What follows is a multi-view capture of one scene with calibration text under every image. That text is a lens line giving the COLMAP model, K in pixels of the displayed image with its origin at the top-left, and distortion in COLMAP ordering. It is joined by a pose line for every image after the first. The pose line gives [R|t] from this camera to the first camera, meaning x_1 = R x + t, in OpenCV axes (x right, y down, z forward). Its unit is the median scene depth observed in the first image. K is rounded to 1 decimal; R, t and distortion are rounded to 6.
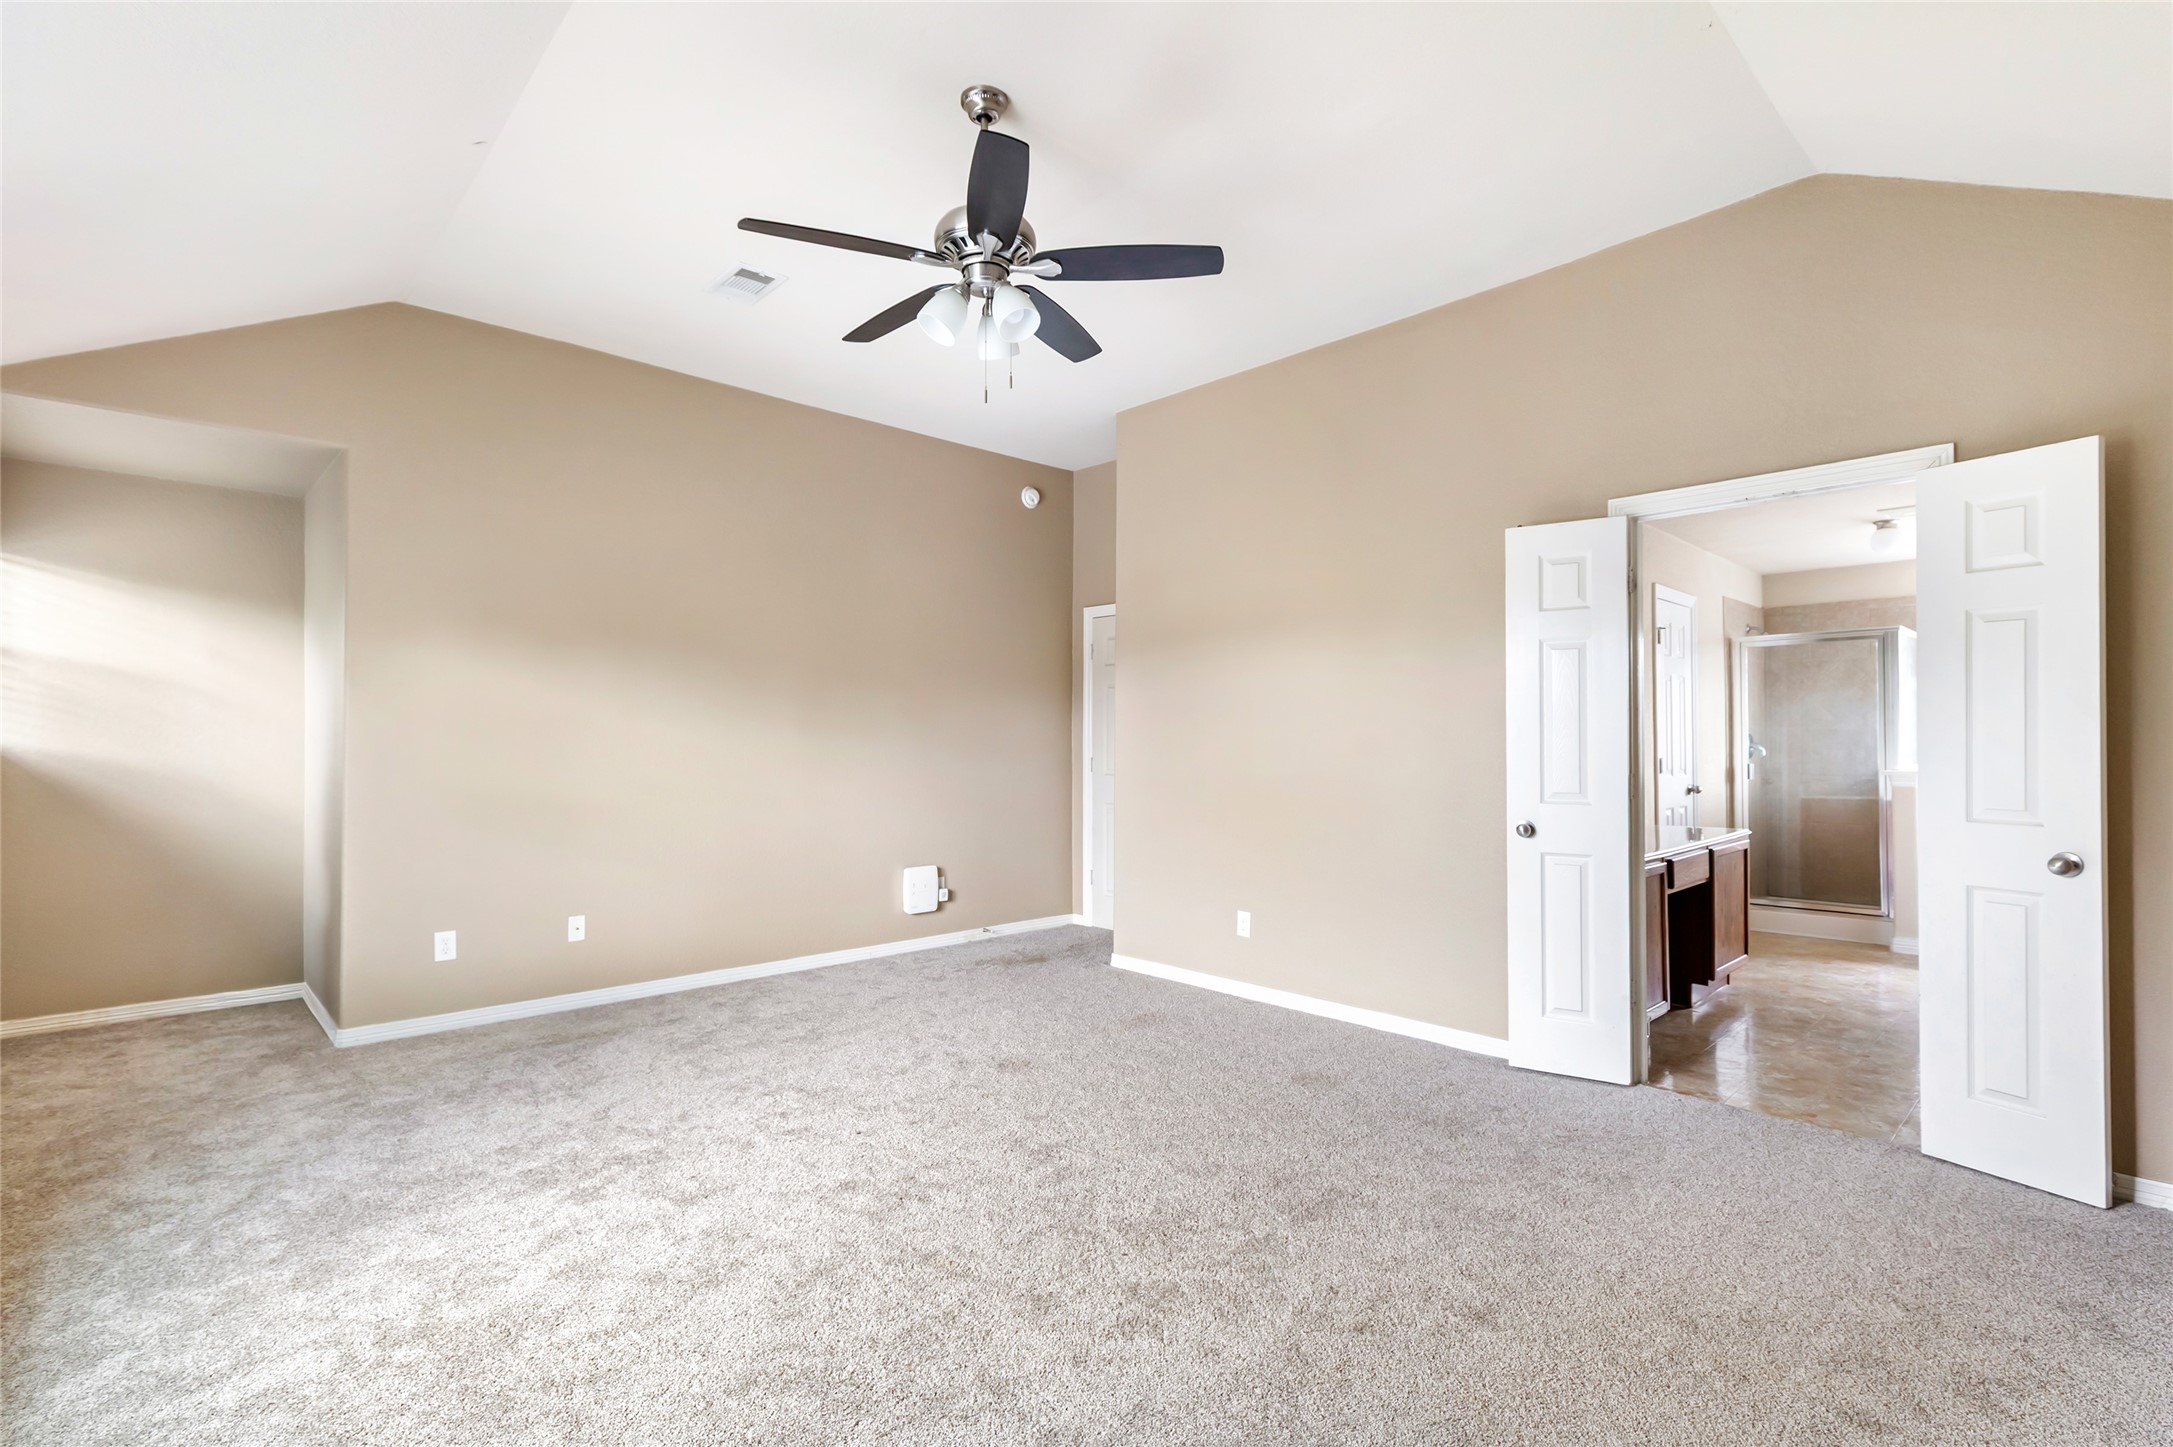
lens RADIAL K [[1002.1, 0, 1091.1], [0, 1002.1, 752.3], [0, 0, 1]] dist [0.000667, 0.000057]
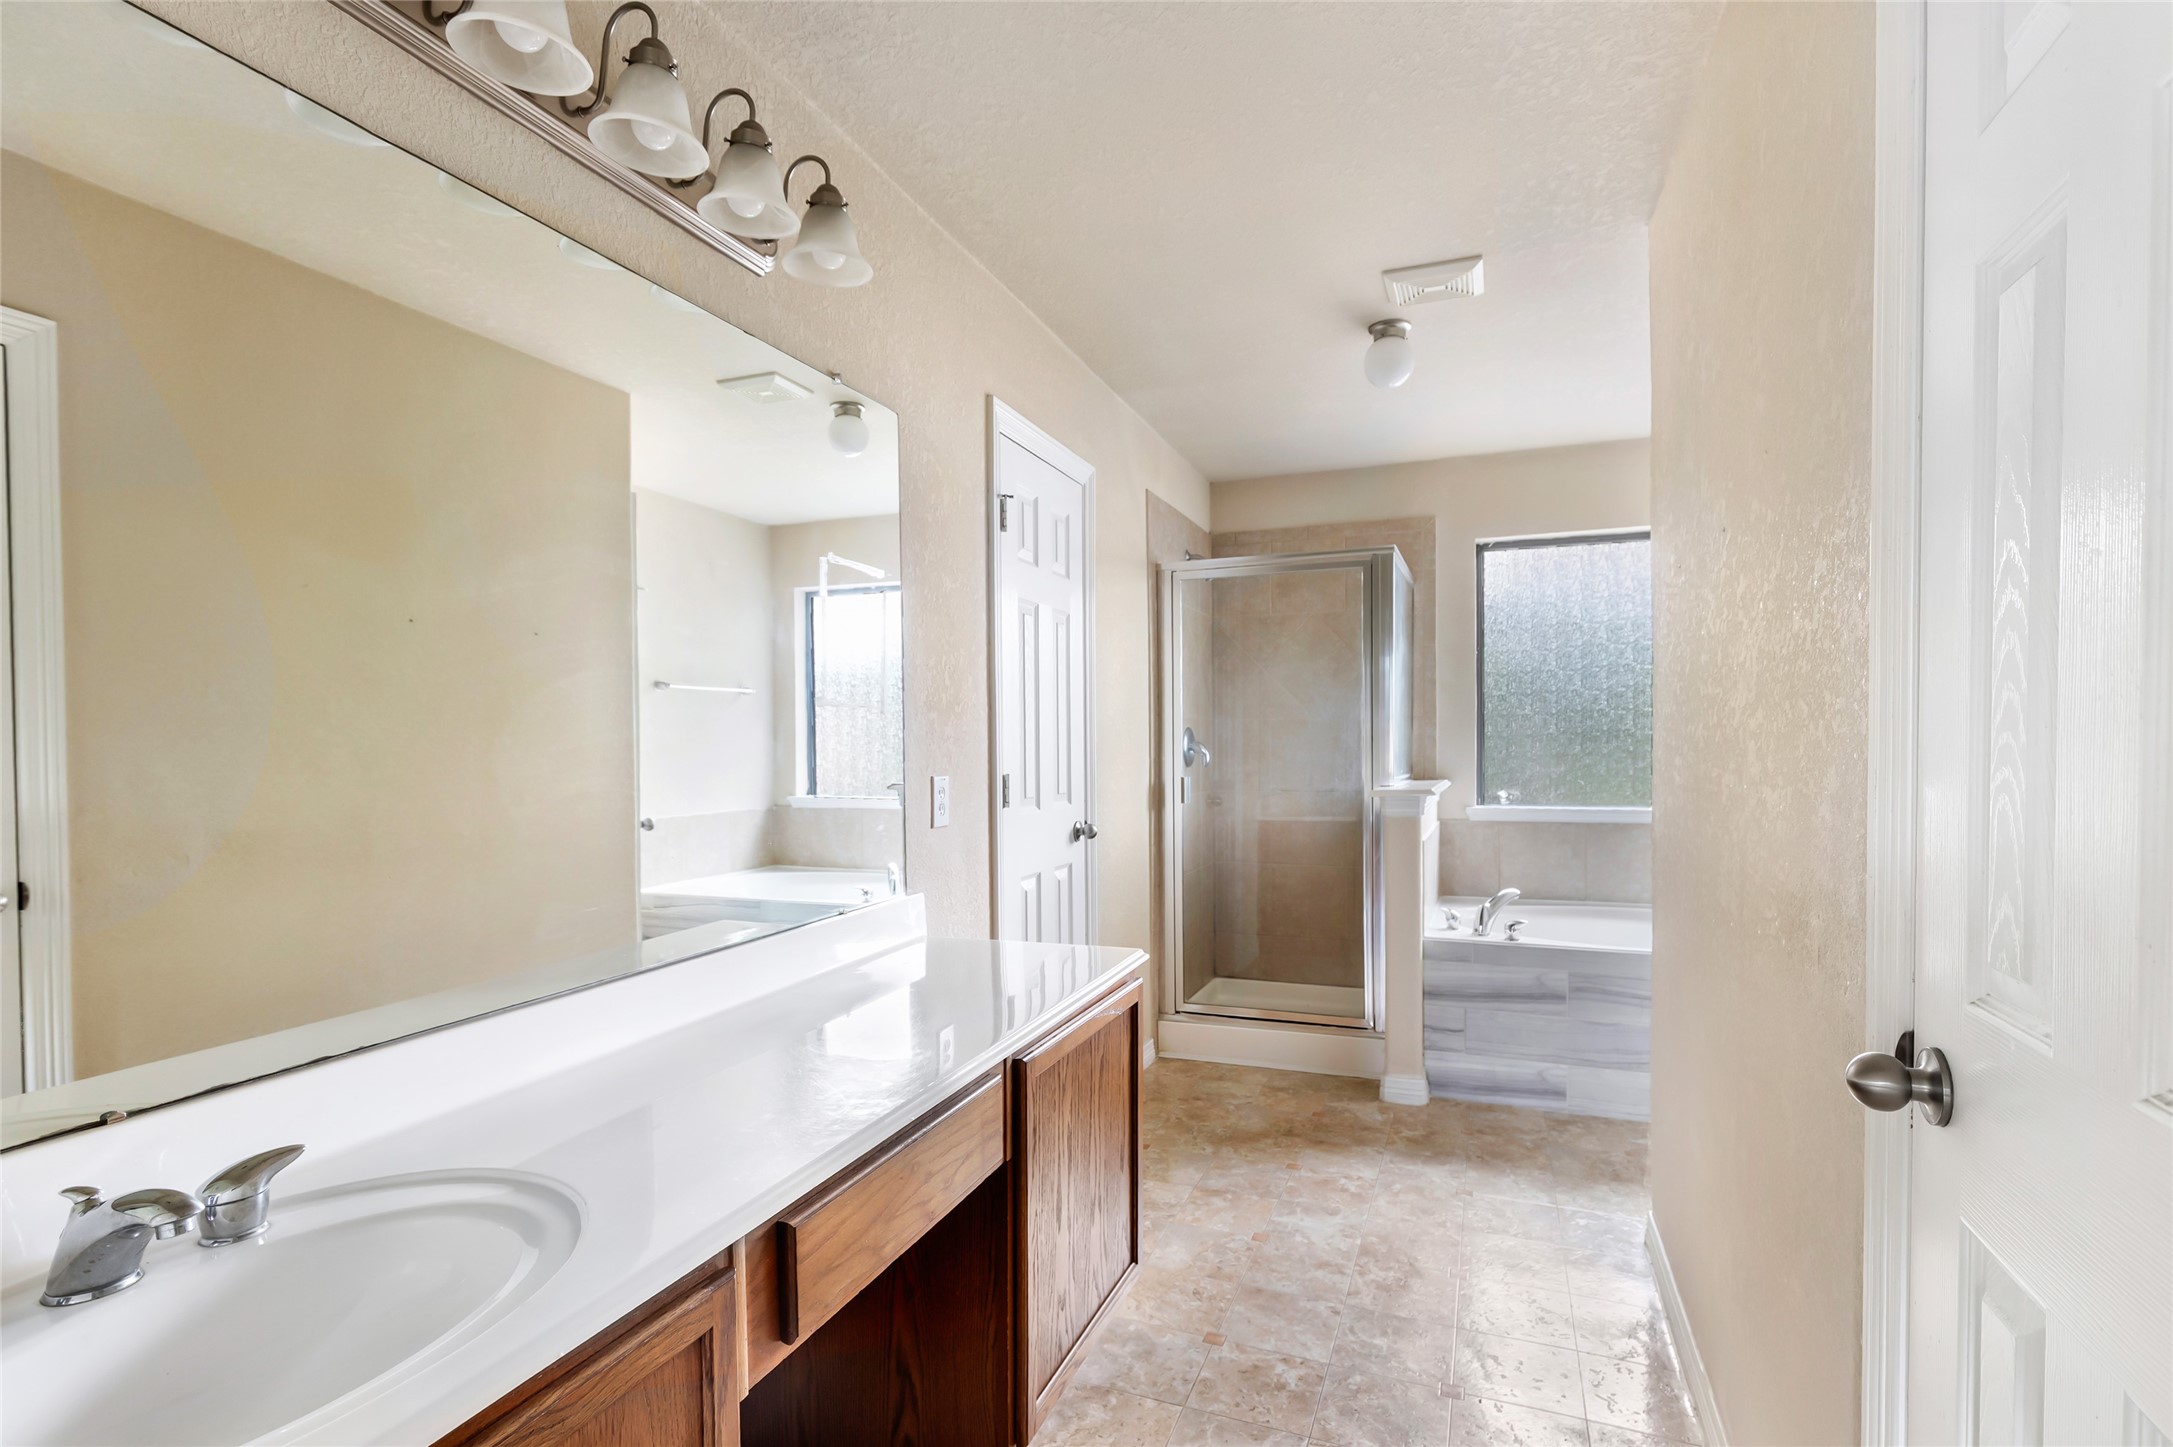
lens RADIAL K [[1002.1, 0, 1091.1], [0, 1002.1, 752.3], [0, 0, 1]] dist [0.000667, 0.000057]
pose [[0.905016, -0.003243, 0.425366, 0.353950], [0.001516, 0.999989, 0.004399, -0.005554], [-0.425376, -0.003336, 0.905011, 0.486940]]
